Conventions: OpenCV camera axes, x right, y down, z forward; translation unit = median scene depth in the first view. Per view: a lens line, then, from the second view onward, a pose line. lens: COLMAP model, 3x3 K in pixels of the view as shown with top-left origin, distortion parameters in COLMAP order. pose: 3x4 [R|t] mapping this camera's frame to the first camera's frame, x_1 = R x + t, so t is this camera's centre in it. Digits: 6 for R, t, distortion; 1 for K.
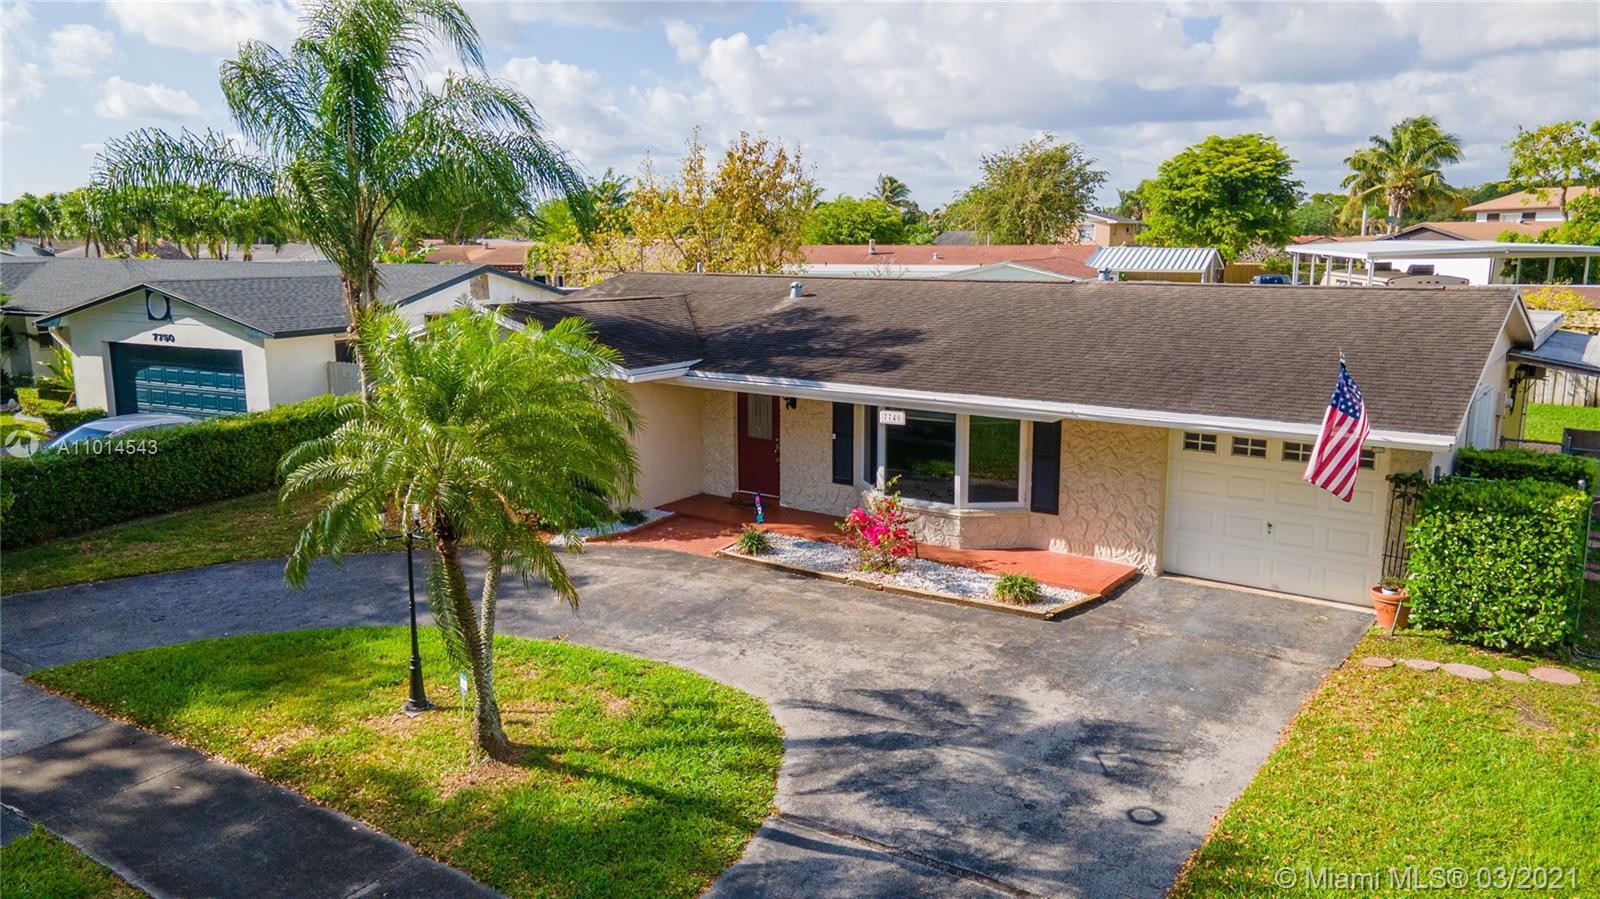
lens RADIAL K [[1158.8, 0, 799.2], [0, 1158.8, 410.0], [0, 0, 1]] dist [0.038036, 0.001927]
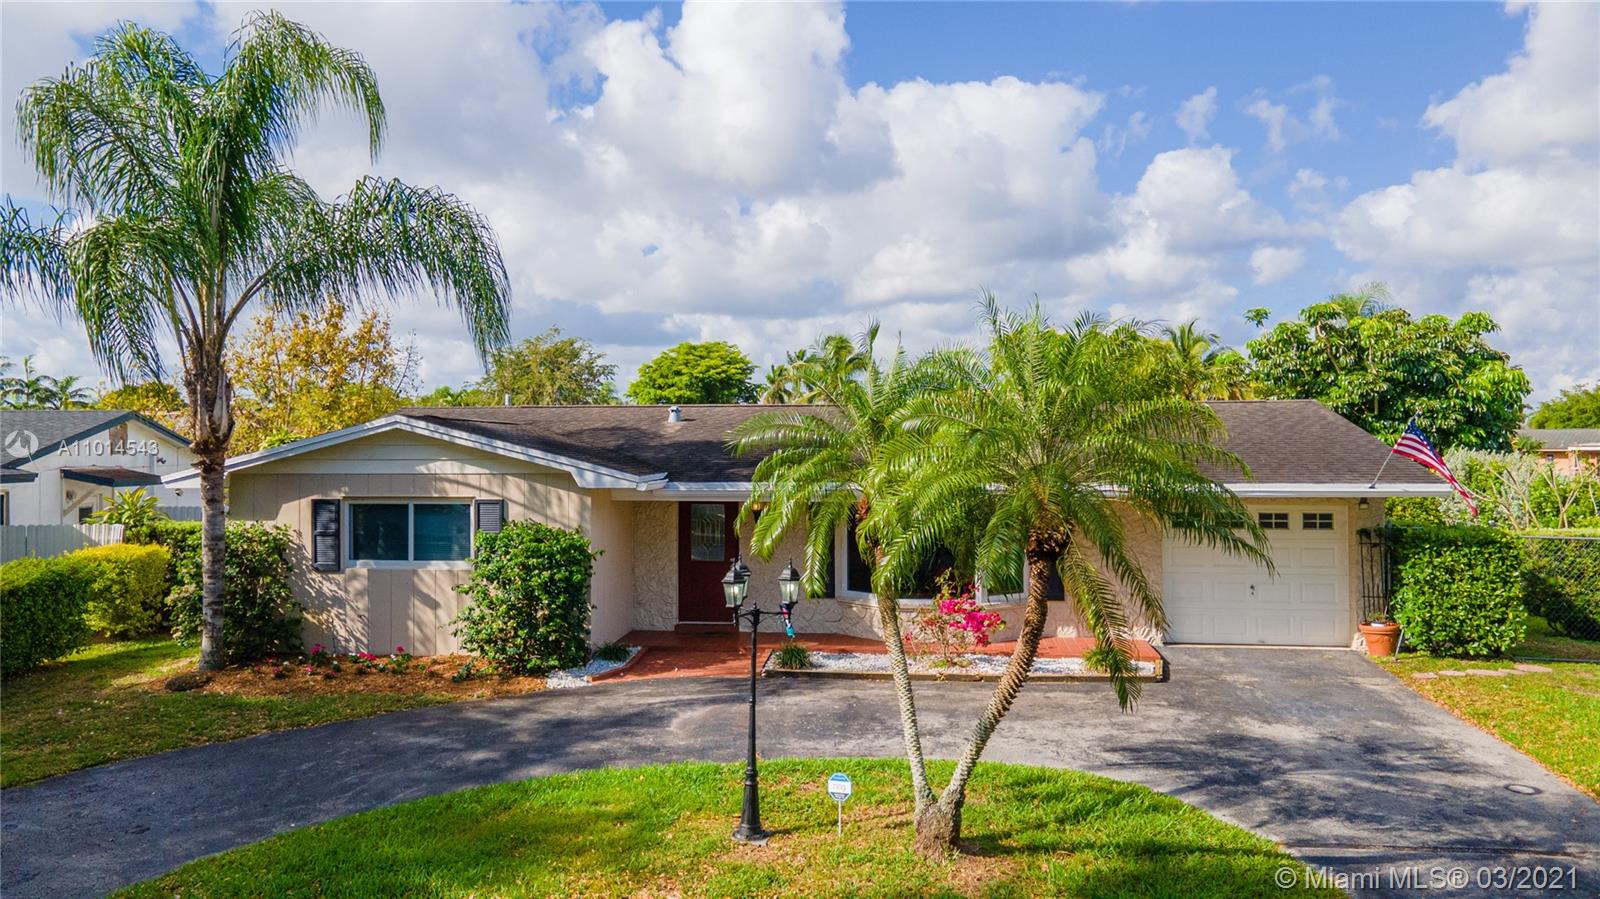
lens RADIAL K [[1156.4, 0, 800.0], [0, 1156.4, 449.5], [0, 0, 1]] dist [0.032923, 0.010293]
pose [[0.876549, -0.005198, 0.481284, -0.583714], [0.075716, 0.988981, -0.127218, 0.083605], [-0.475319, 0.147954, 0.867284, 0.218690]]
